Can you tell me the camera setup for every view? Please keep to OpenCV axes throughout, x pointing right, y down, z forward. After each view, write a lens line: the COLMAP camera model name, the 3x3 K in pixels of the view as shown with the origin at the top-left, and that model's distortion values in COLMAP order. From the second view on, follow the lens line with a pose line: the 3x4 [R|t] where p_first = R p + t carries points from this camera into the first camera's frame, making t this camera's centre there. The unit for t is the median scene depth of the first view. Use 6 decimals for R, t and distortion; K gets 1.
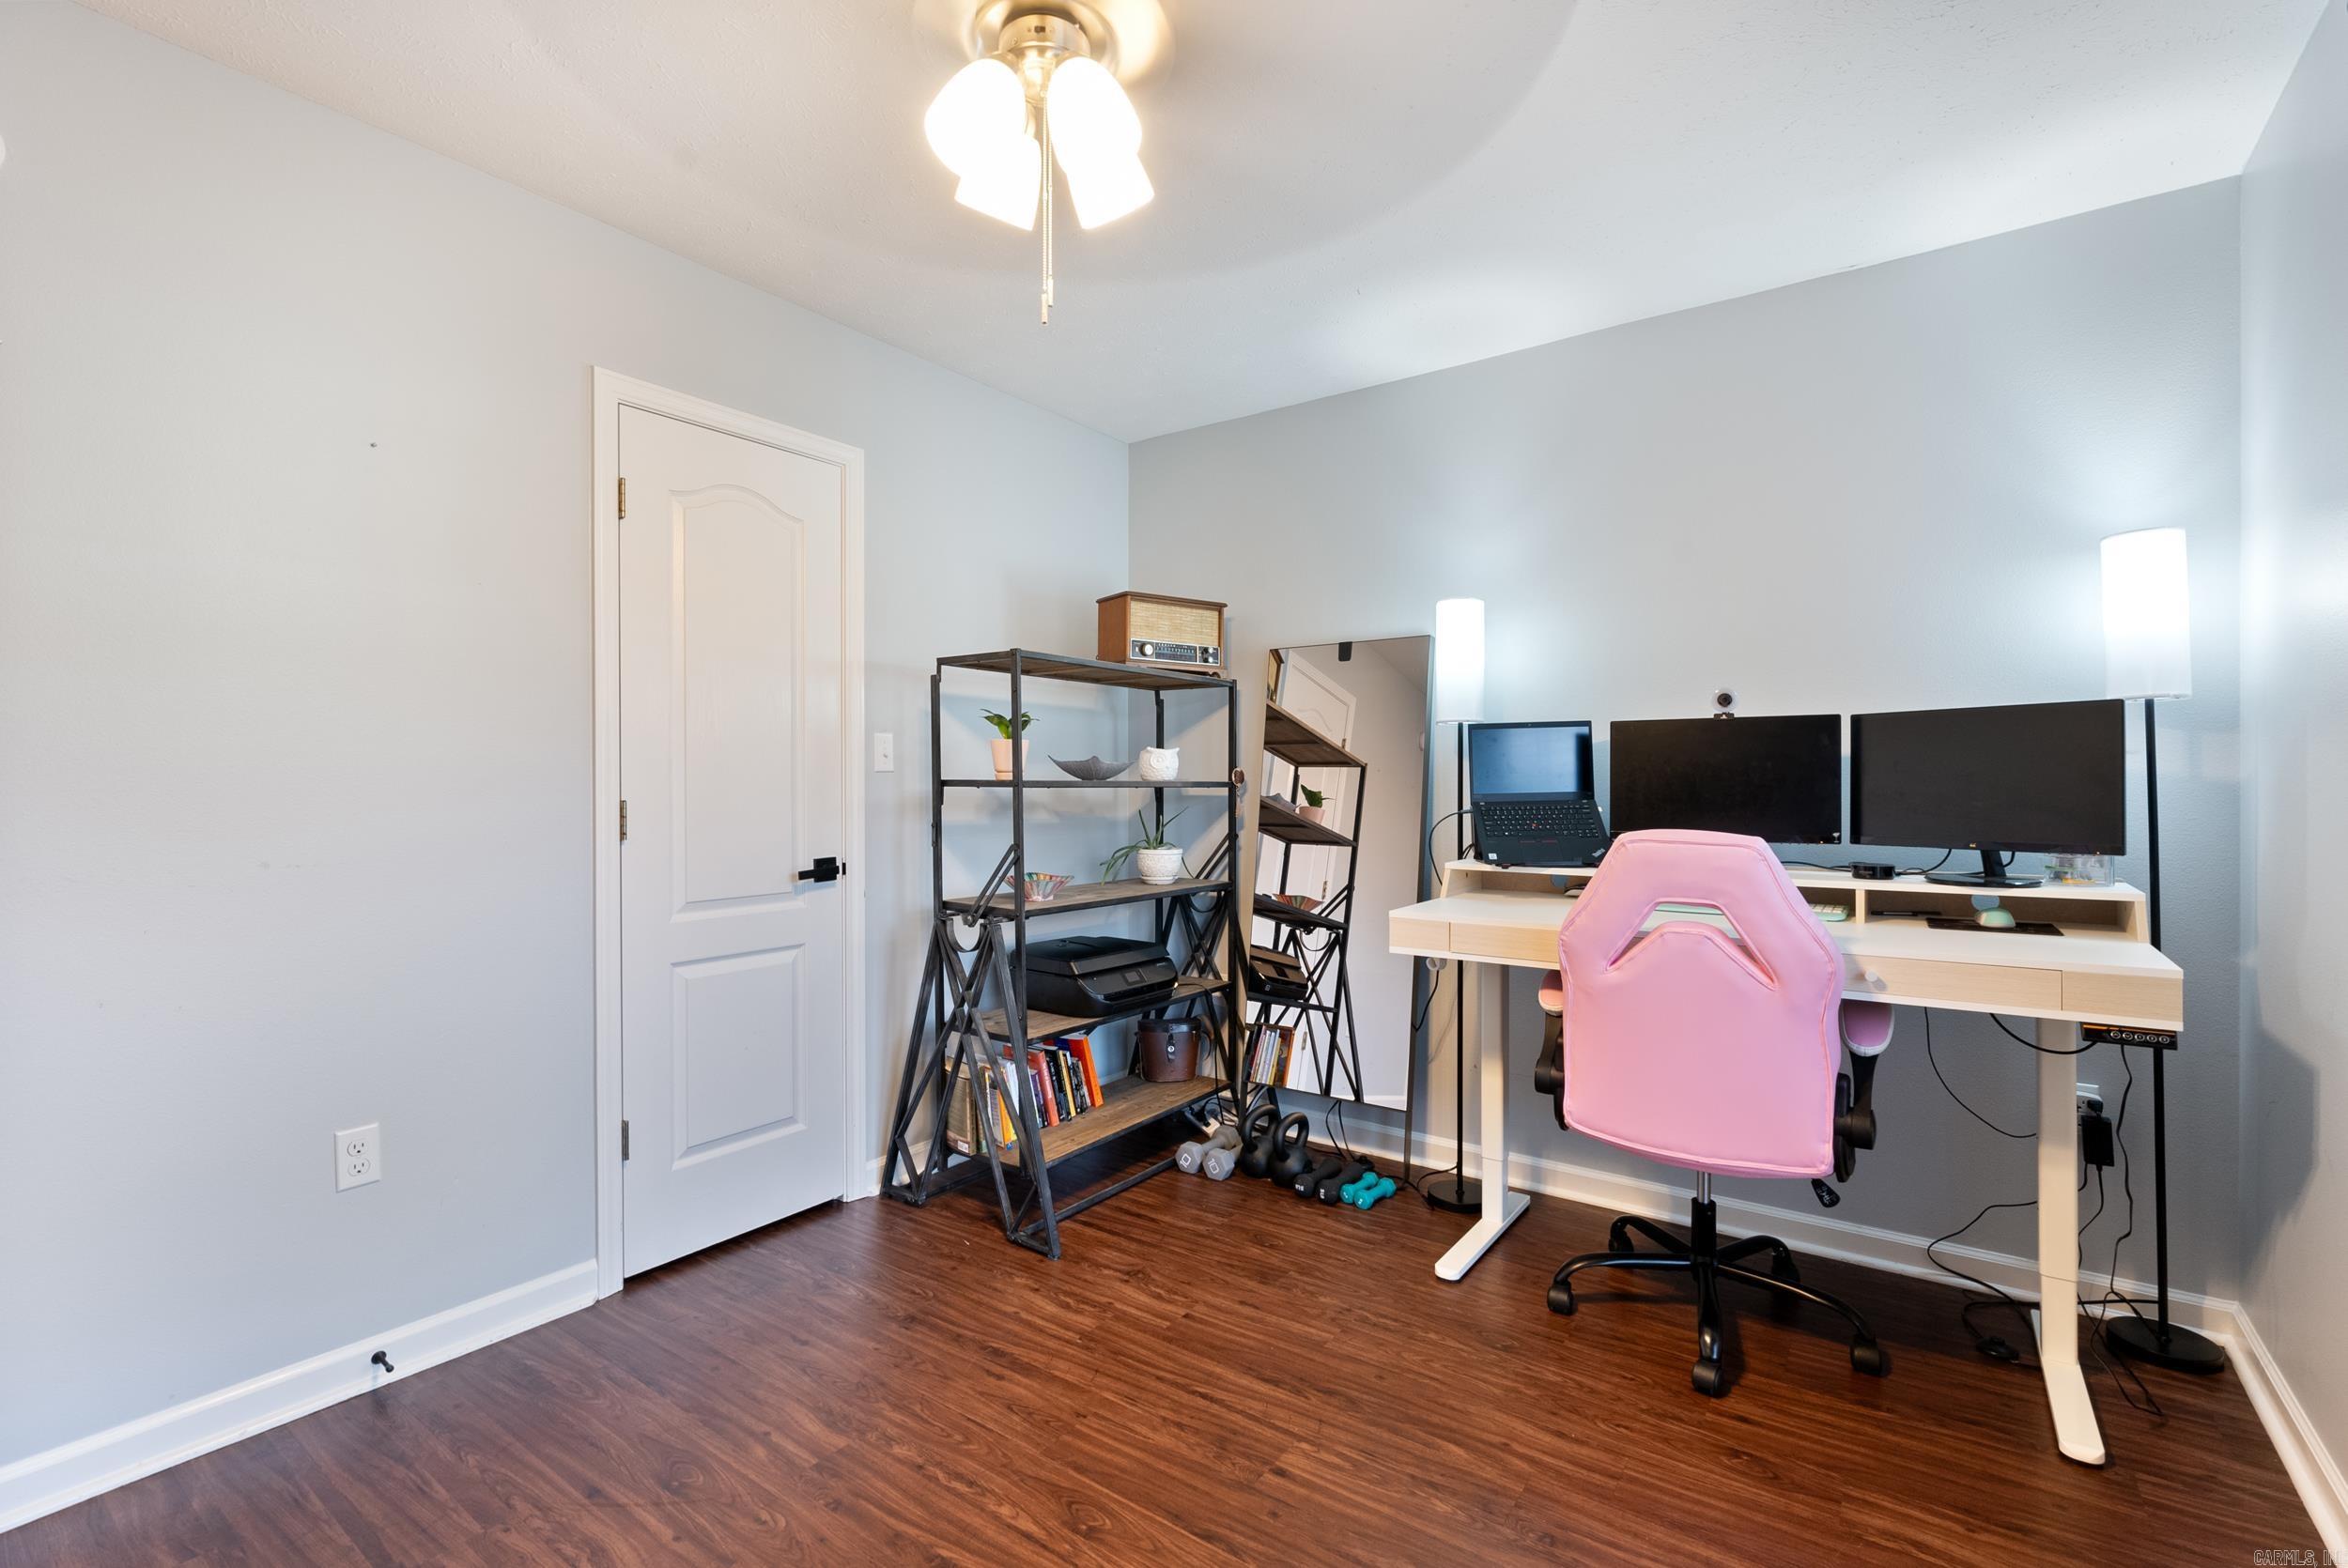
lens RADIAL K [[1036.1, 0, 1176.9], [0, 1036.1, 785.5], [0, 0, 1]] dist [-0.006638, 0.000618]
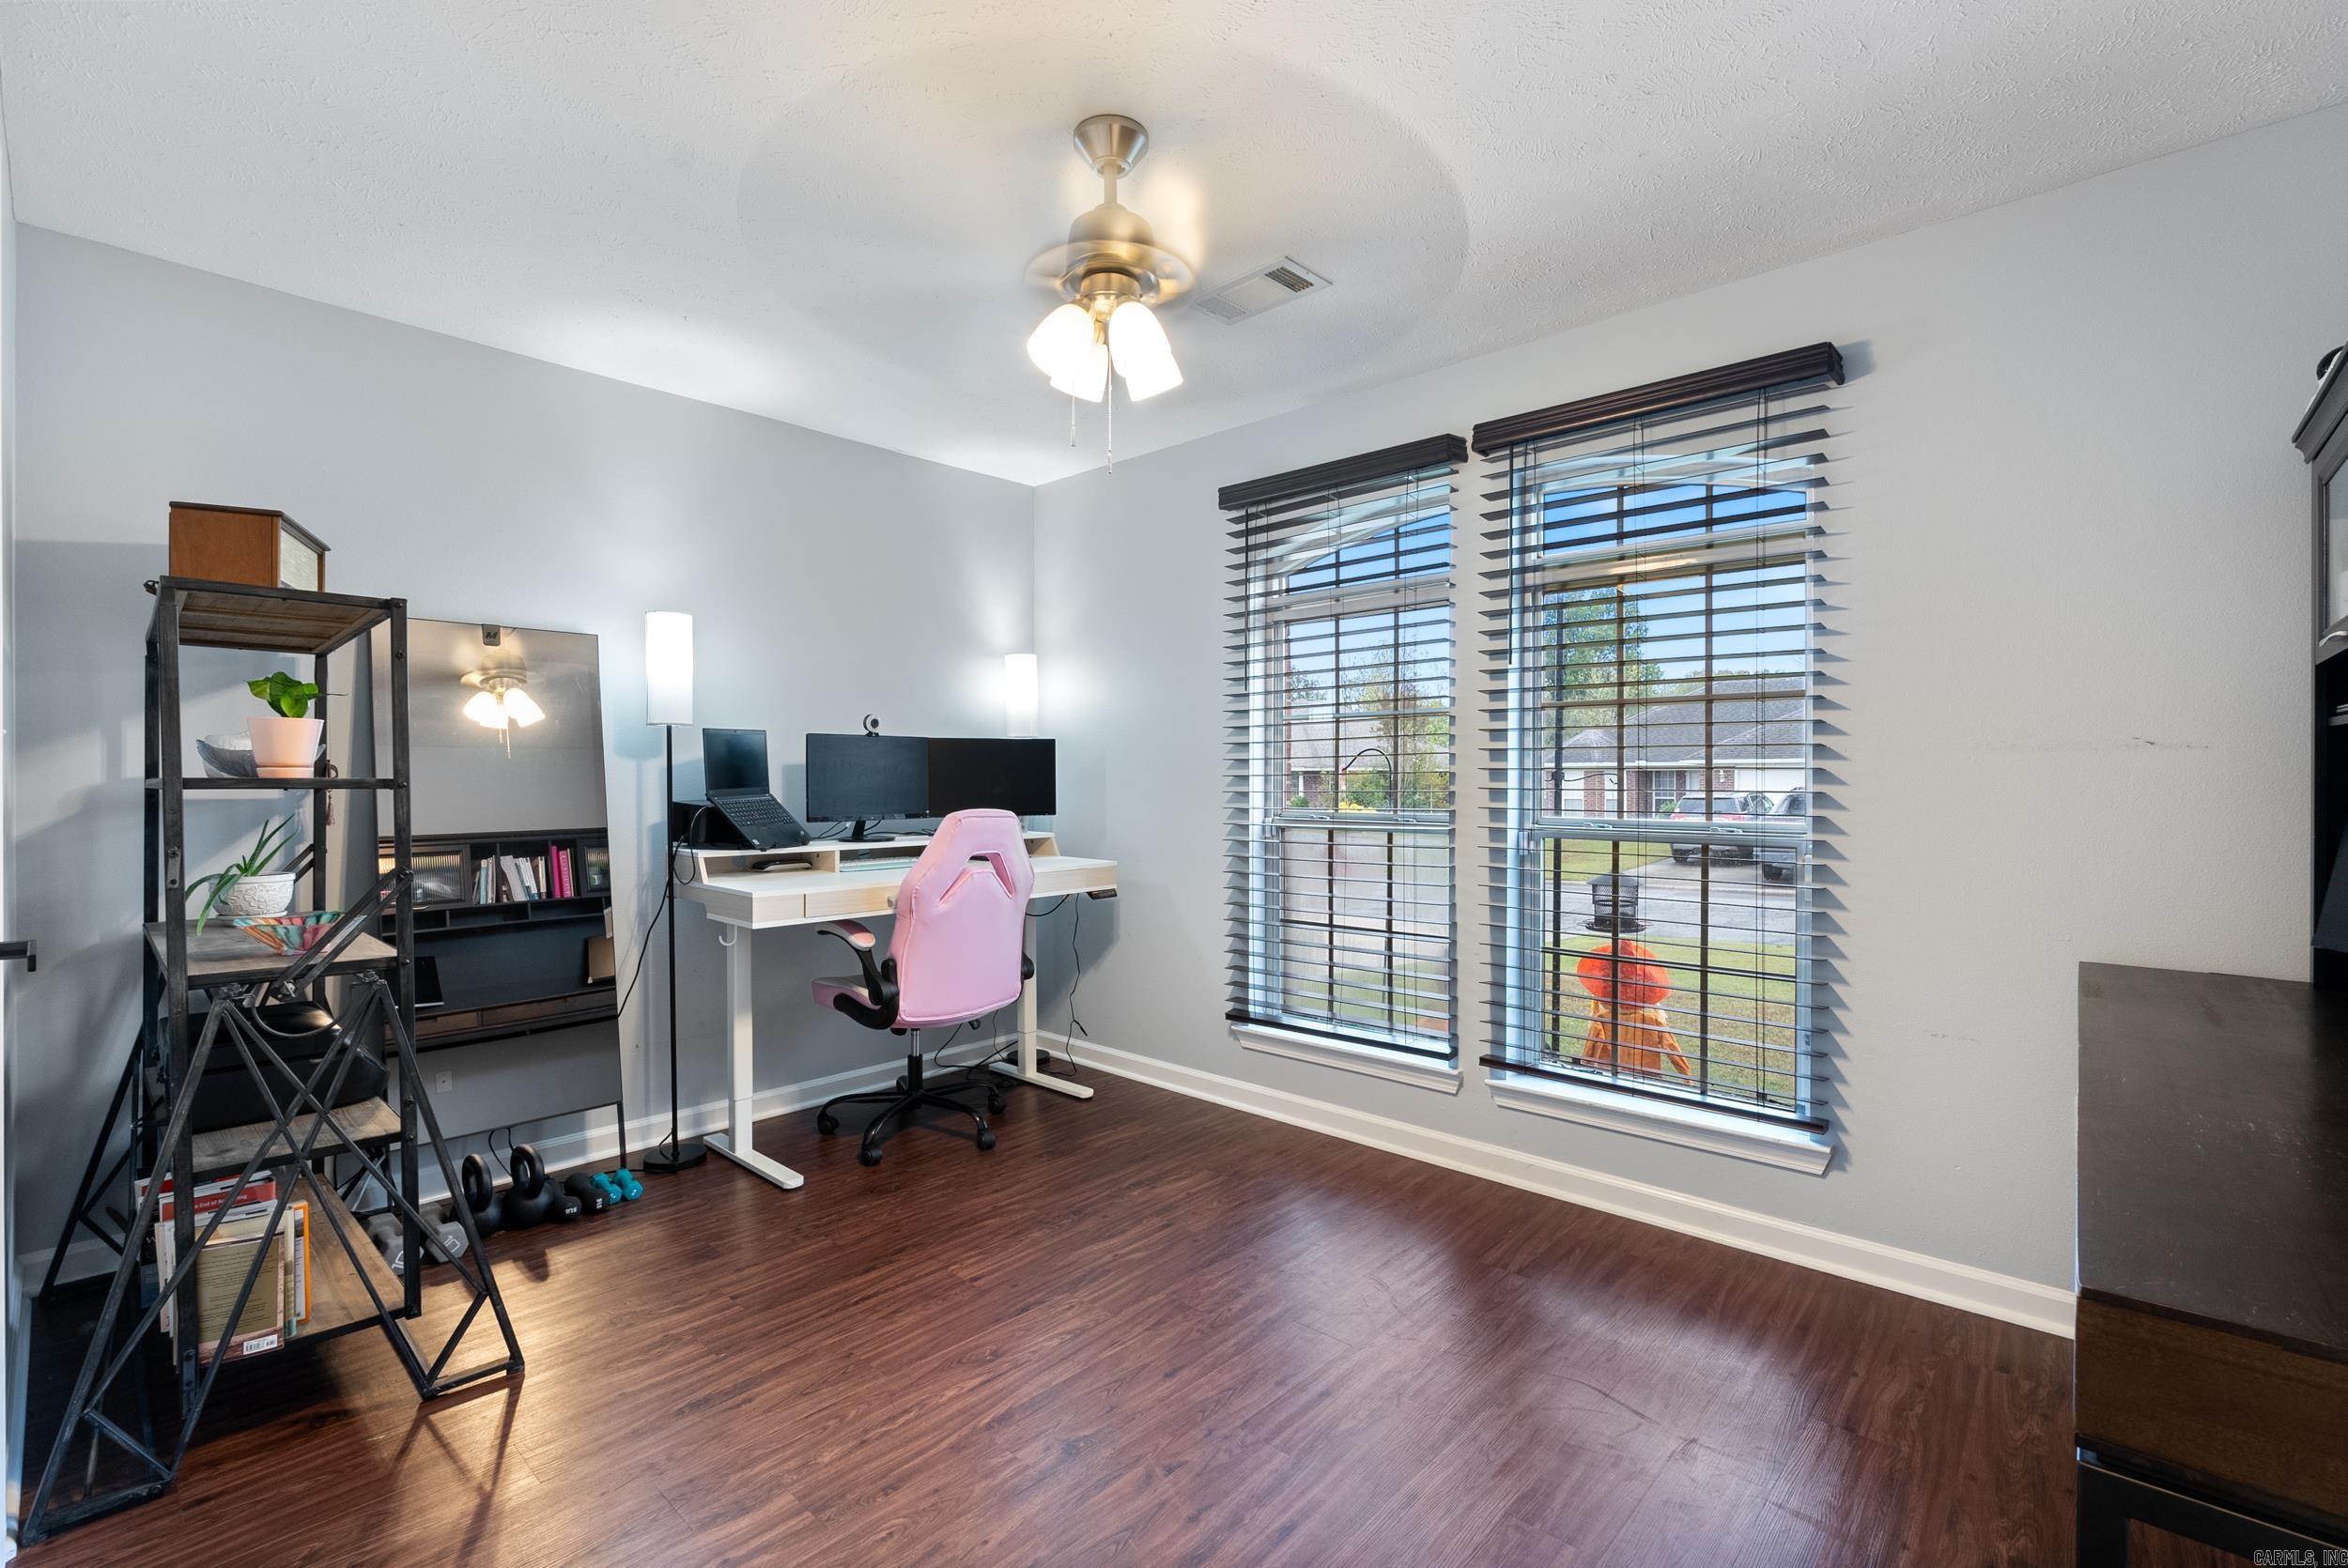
lens RADIAL K [[1036.1, 0, 1181.3], [0, 1036.1, 785.8], [0, 0, 1]] dist [-0.006638, 0.000618]
pose [[0.116528, -0.006443, 0.993167, -1.048039], [0.003391, 0.999976, 0.006090, -0.002588], [-0.993182, 0.002659, 0.116547, 0.475825]]
